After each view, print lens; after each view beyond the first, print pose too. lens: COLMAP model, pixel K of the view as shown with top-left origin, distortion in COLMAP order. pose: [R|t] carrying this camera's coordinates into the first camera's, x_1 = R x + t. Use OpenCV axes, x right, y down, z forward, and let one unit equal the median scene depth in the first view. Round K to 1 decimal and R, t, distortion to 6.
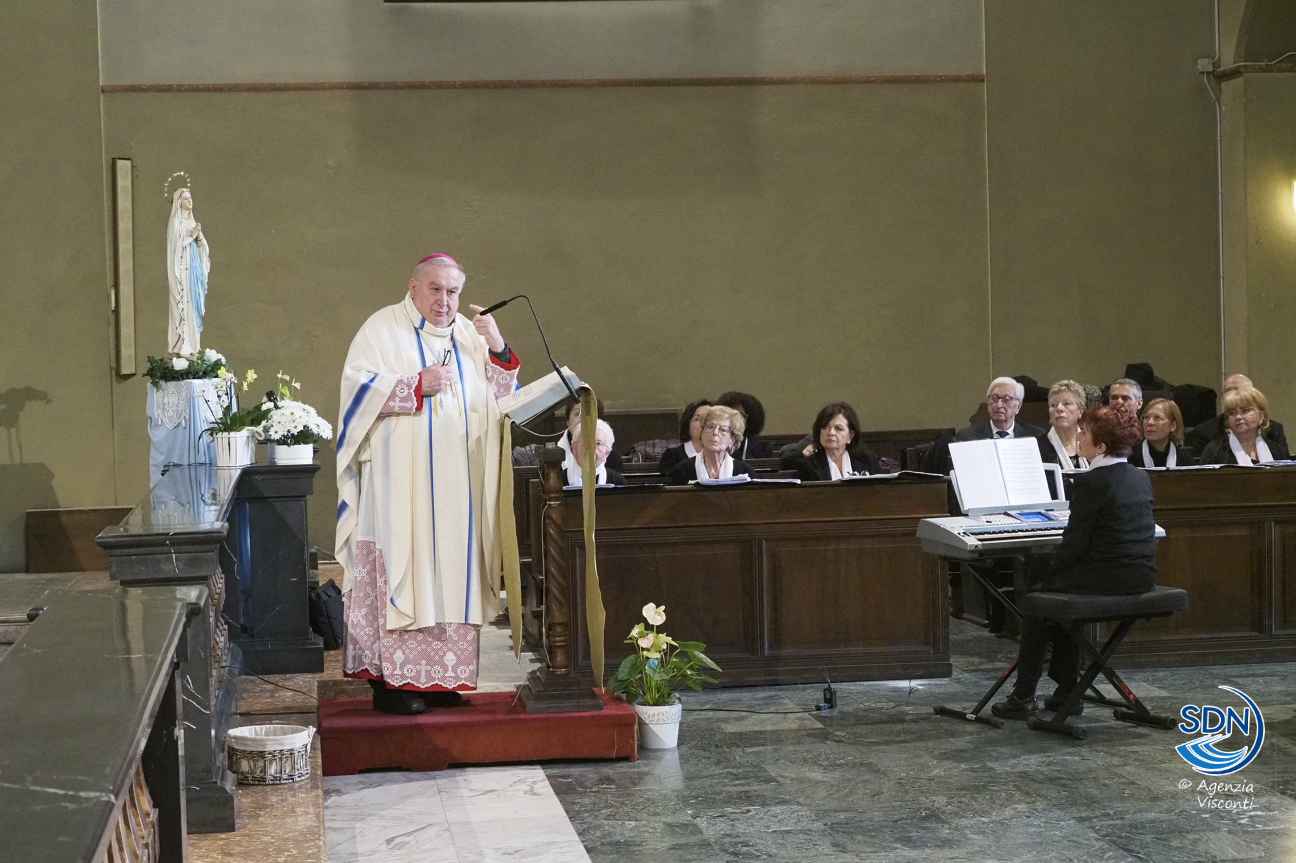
lens RADIAL K [[2643.8, 0, 649.9], [0, 2643.8, 437.2], [0, 0, 1]] dist [-0.037638, 0.000000]
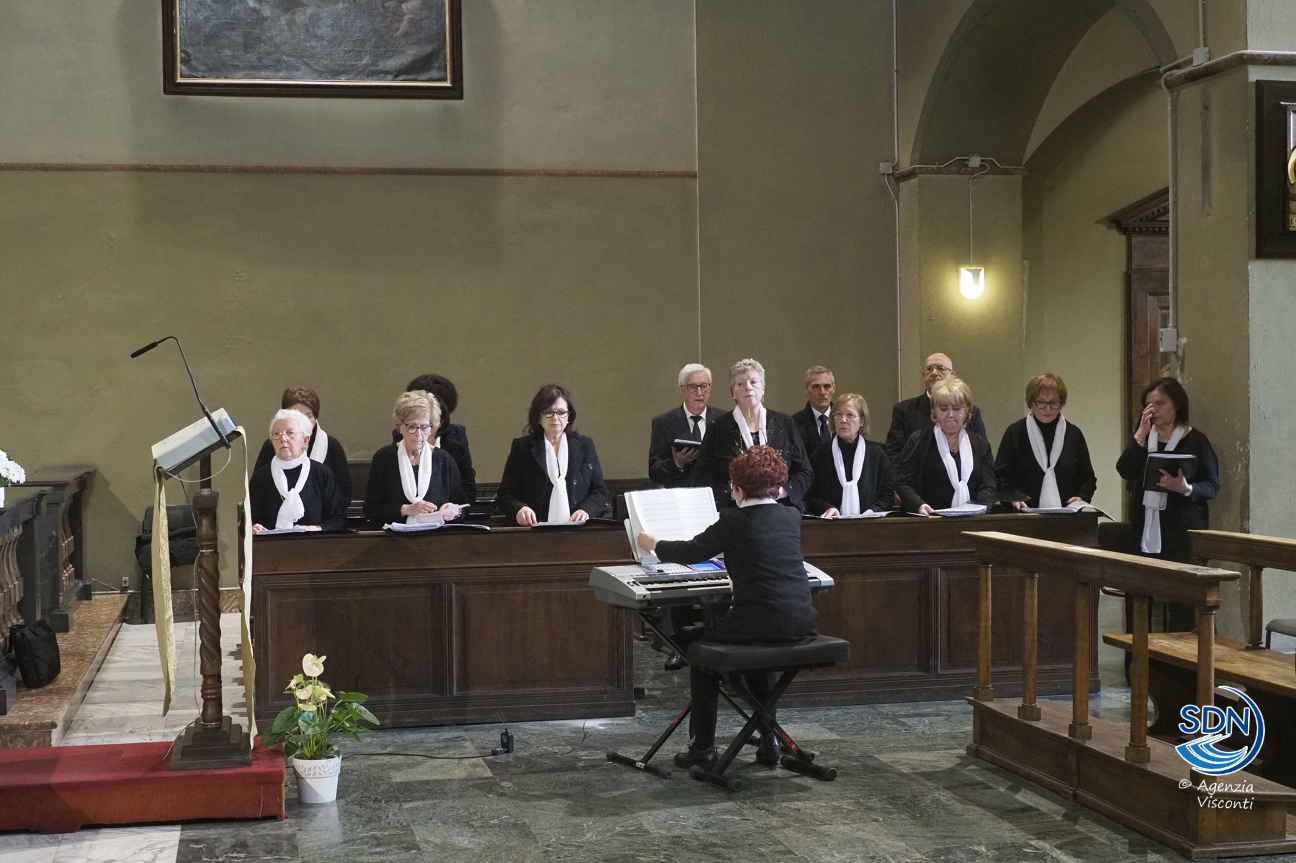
lens RADIAL K [[1939.3, 0, 646.5], [0, 1939.3, 425.7], [0, 0, 1]] dist [-0.039088, 0.000000]
pose [[0.996912, 0.010454, 0.077829, 0.063845], [-0.008145, 0.999519, -0.029918, -0.001165], [-0.078104, 0.029191, 0.996518, 0.256028]]
